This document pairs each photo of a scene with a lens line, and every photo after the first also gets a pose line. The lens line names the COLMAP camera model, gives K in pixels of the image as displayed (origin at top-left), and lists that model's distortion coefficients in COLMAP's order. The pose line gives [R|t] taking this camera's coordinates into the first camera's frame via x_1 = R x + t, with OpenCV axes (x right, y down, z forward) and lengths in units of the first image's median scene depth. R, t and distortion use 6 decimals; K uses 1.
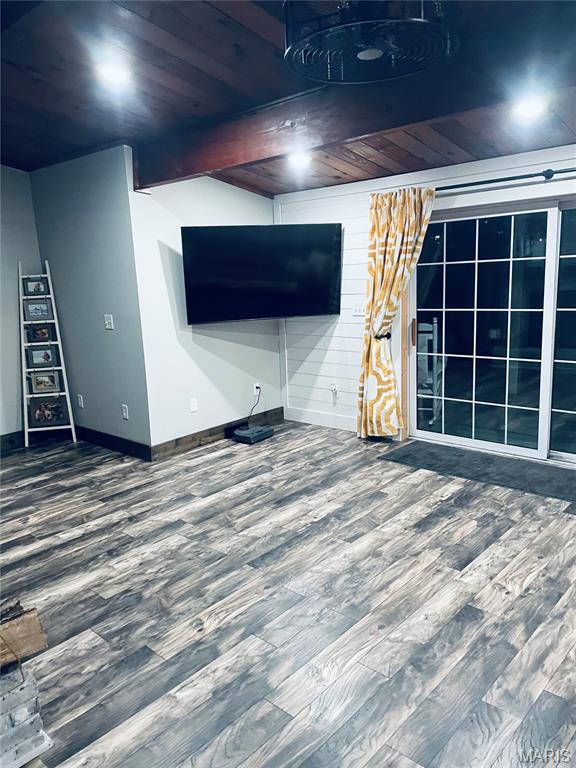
lens RADIAL K [[580.5, 0, 291.6], [0, 580.5, 384.7], [0, 0, 1]] dist [0.056541, -0.071787]
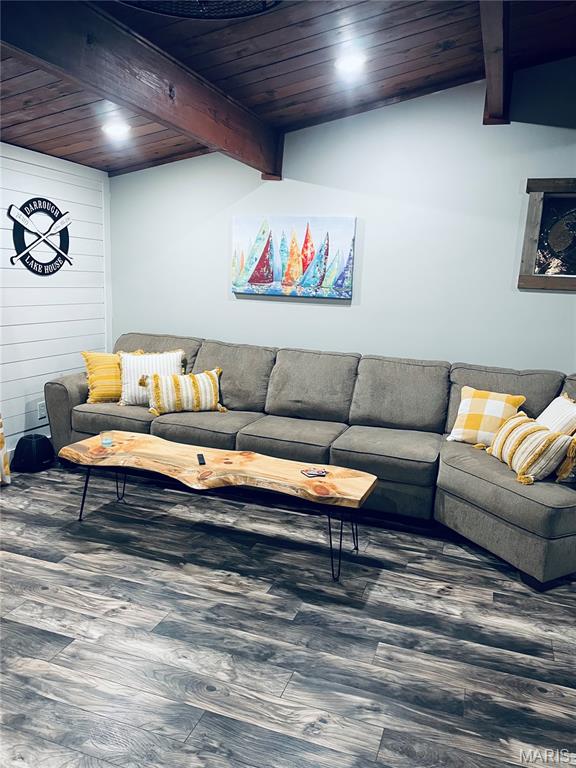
lens RADIAL K [[580.5, 0, 292.2], [0, 580.5, 384.3], [0, 0, 1]] dist [0.056541, -0.071787]
pose [[-0.397938, -0.143876, 0.906060, -0.561180], [0.154347, 0.963048, 0.220714, -0.164347], [-0.904335, 0.227679, -0.361026, 1.044405]]
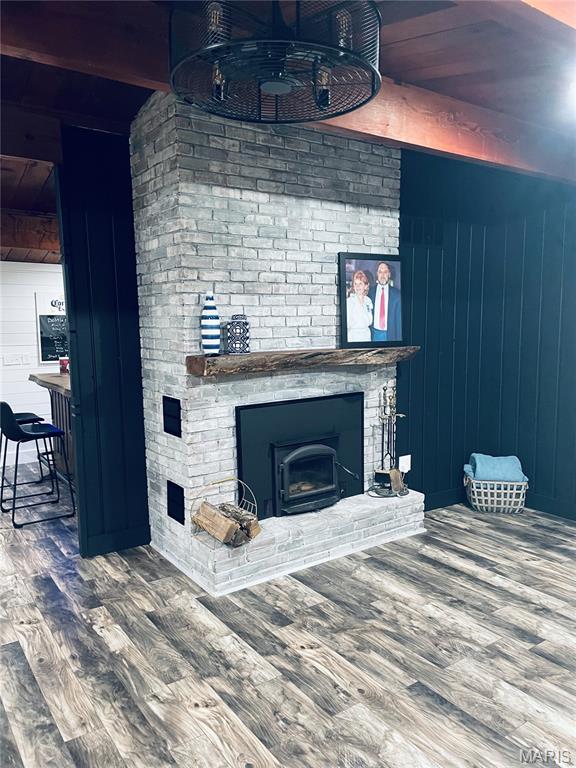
lens RADIAL K [[580.5, 0, 292.3], [0, 580.5, 385.5], [0, 0, 1]] dist [0.056541, -0.071787]
pose [[-0.214973, 0.160422, -0.963354, 0.813897], [-0.176184, 0.963862, 0.199822, -0.271506], [0.960597, 0.212684, -0.178940, 1.037926]]
